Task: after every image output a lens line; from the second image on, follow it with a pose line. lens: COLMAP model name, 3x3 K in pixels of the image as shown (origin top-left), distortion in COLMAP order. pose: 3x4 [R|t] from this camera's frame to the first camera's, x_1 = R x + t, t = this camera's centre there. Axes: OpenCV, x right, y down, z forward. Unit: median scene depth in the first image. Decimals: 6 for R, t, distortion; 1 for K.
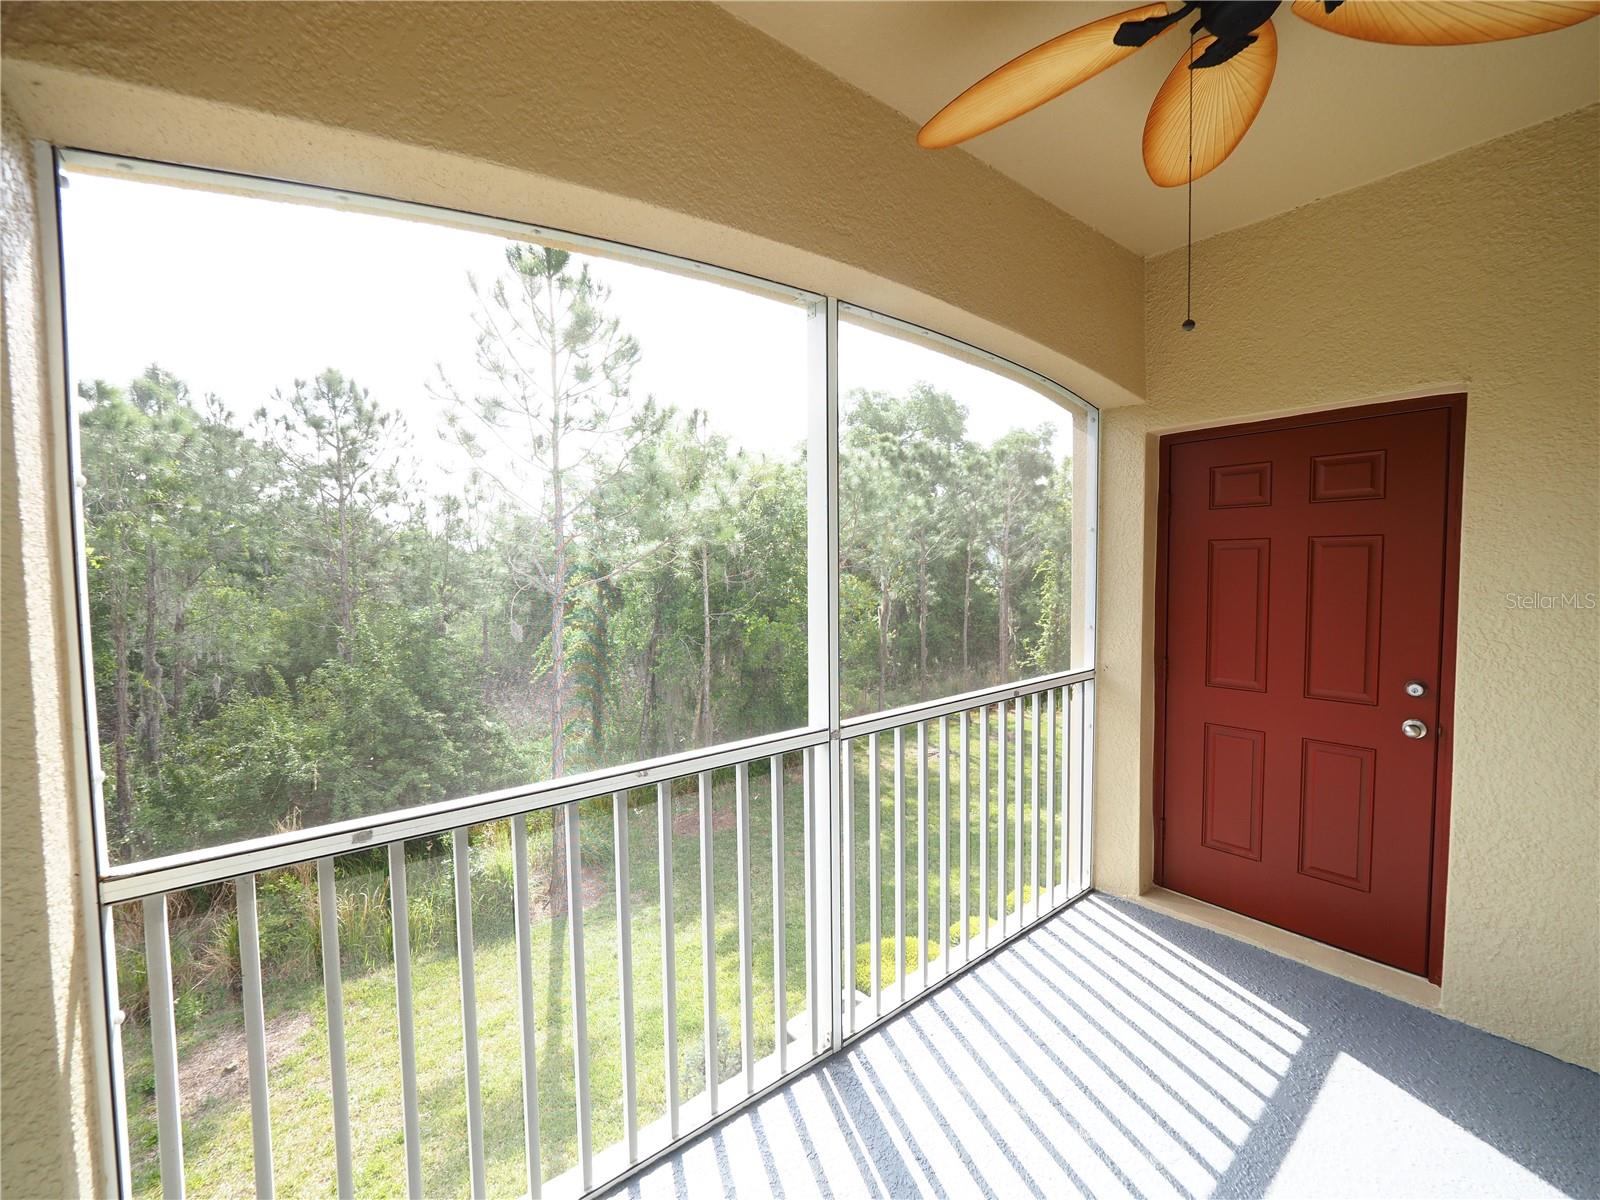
lens RADIAL K [[675.9, 0, 789.5], [0, 675.9, 602.5], [0, 0, 1]] dist [-0.011189, 0.002575]
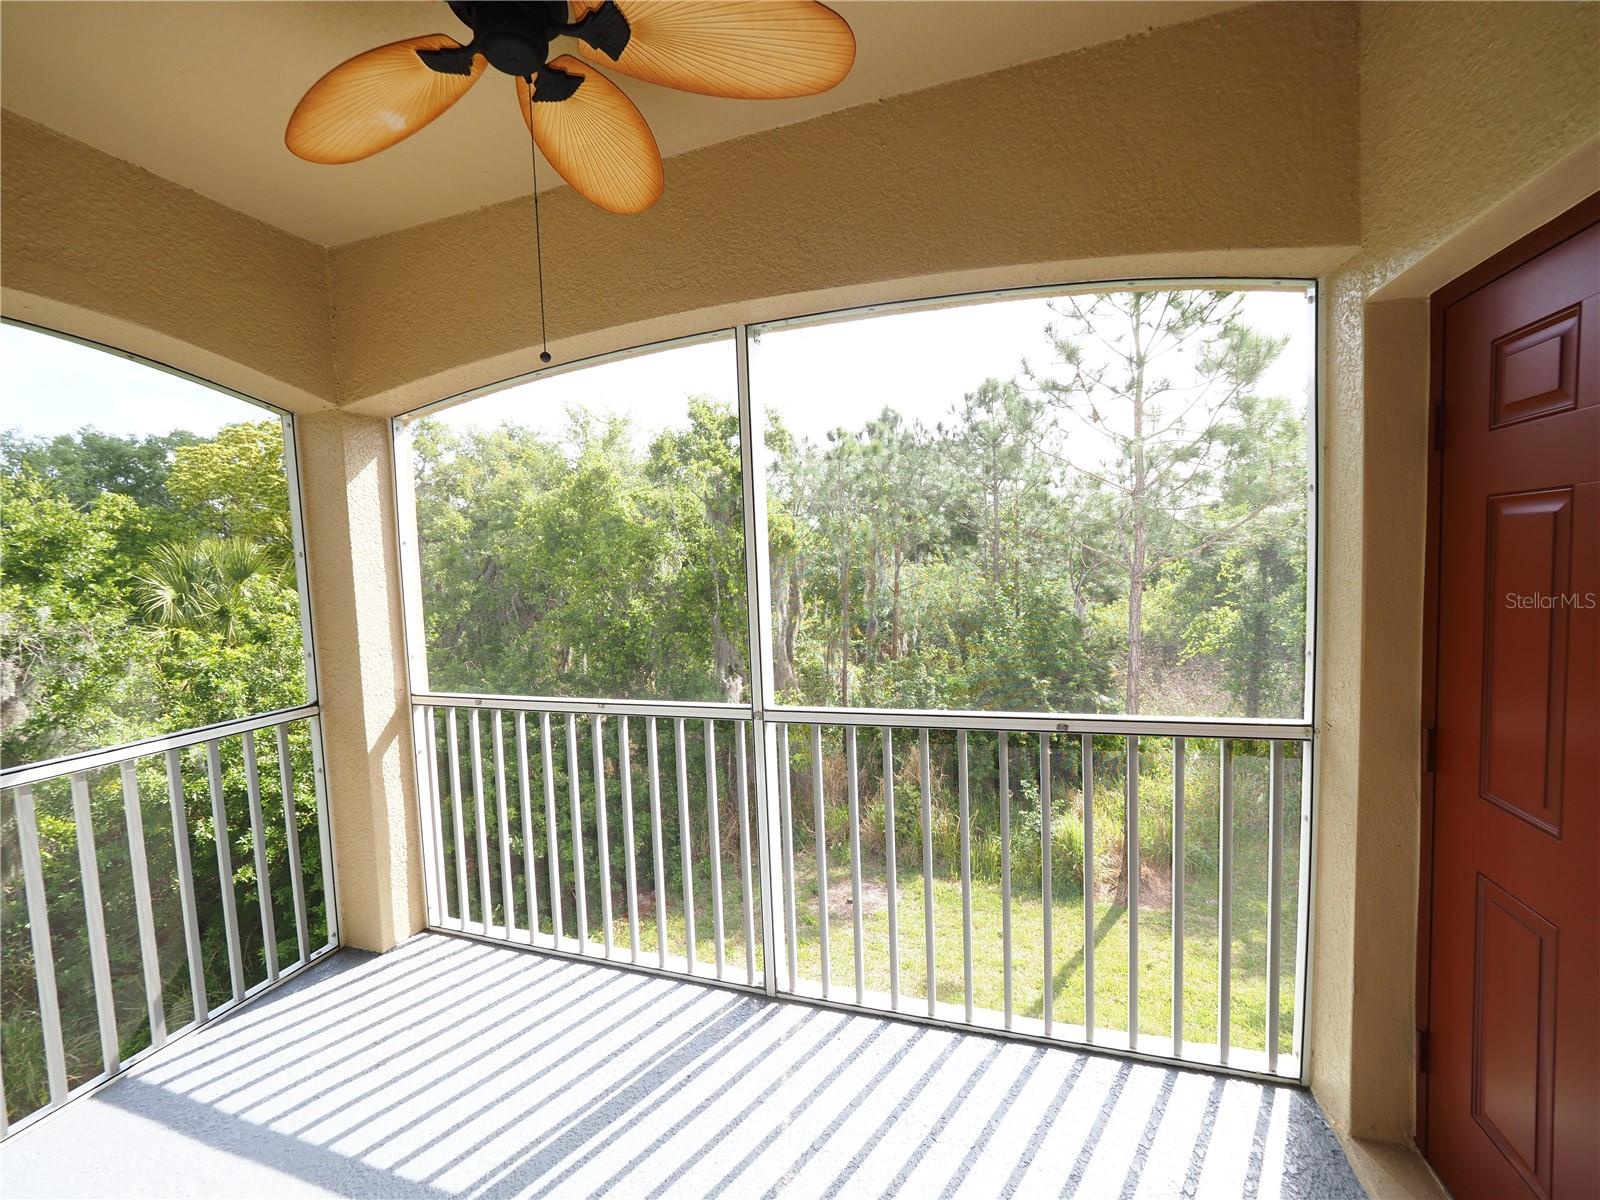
lens RADIAL K [[675.9, 0, 791.2], [0, 675.9, 601.1], [0, 0, 1]] dist [-0.011189, 0.002575]
pose [[0.535035, 0.042112, -0.843780, 0.194997], [-0.008715, 0.998979, 0.044332, -0.008452], [0.844785, -0.016366, 0.534856, 0.084480]]
